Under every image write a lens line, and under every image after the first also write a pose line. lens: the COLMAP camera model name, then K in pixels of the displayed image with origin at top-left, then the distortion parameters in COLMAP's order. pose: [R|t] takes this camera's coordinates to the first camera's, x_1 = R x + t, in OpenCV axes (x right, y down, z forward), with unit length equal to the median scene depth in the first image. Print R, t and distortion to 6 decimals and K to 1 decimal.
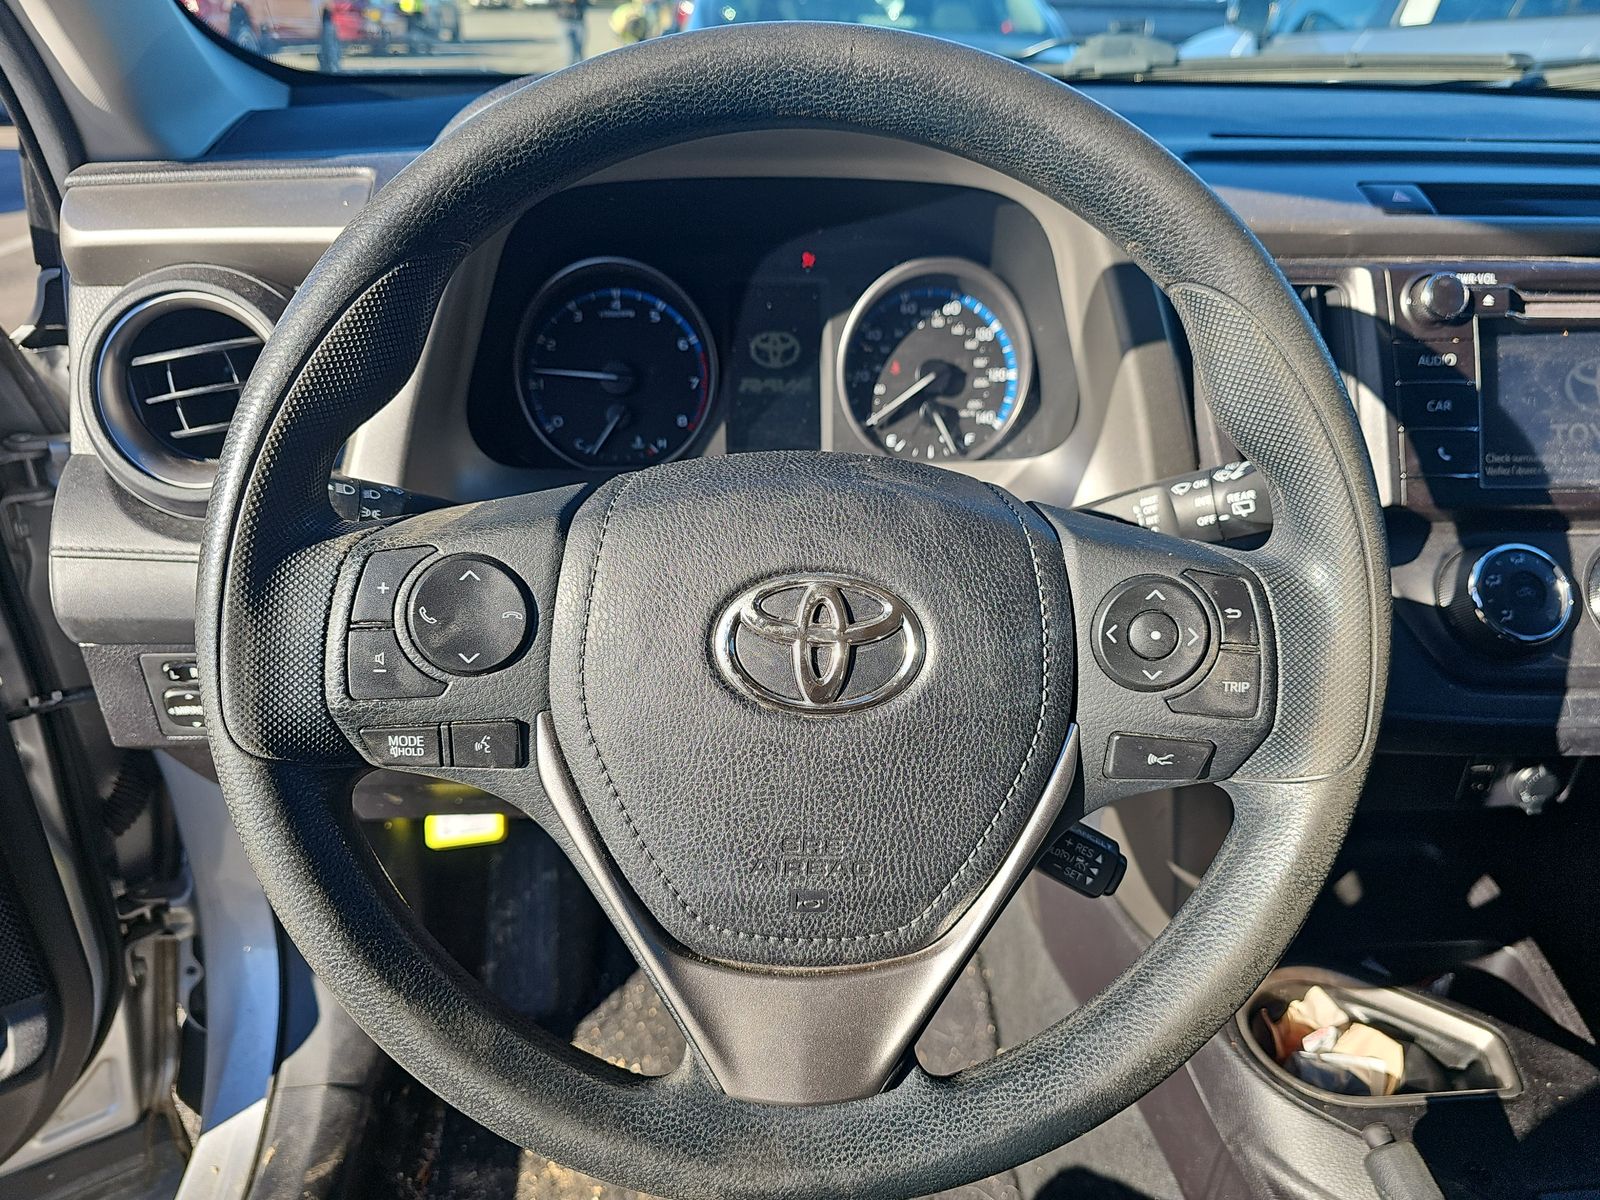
lens RADIAL K [[1075.8, 0, 801.3], [0, 1075.8, 591.3], [0, 0, 1]] dist [0.010724, -0.001559]
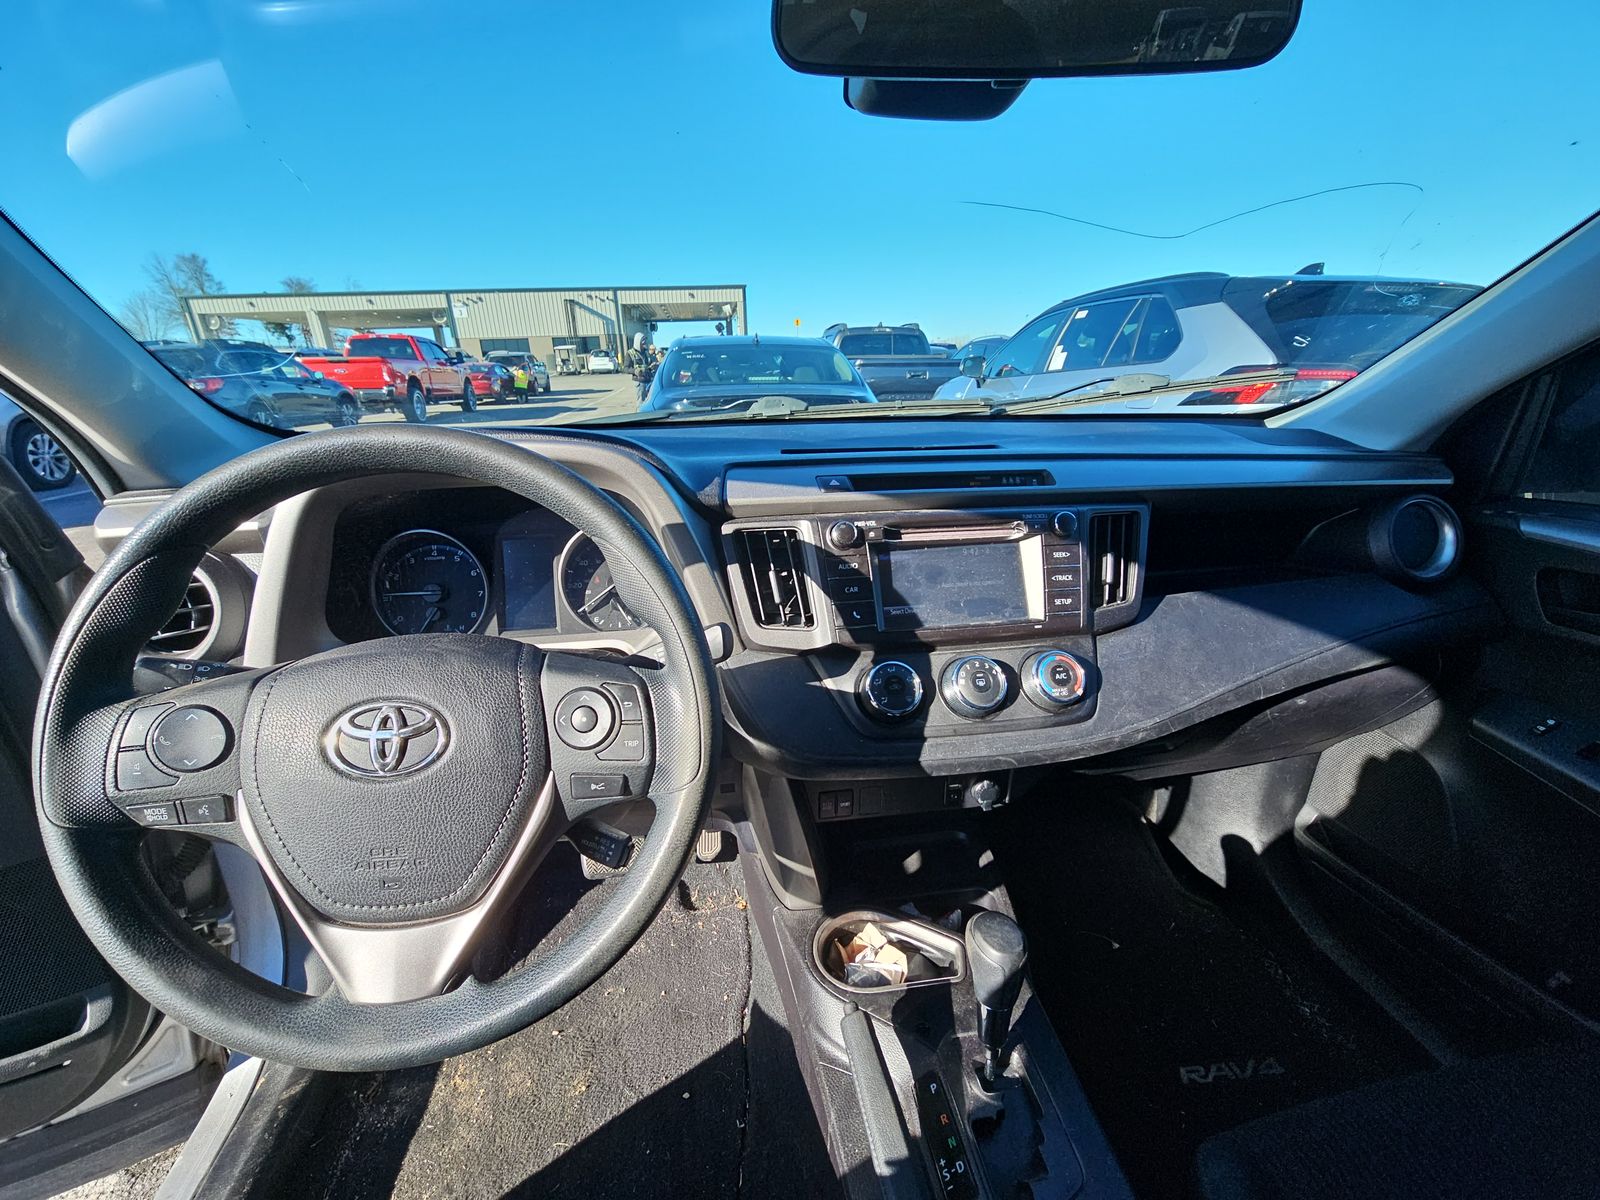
lens RADIAL K [[645.7, 0, 801.9], [0, 645.7, 606.6], [0, 0, 1]] dist [-0.001846, -0.003018]
pose [[0.997382, -0.048900, 0.053272, 0.381623], [0.055867, 0.988811, -0.138318, 0.006508], [-0.045912, 0.140932, 0.988954, -0.087475]]
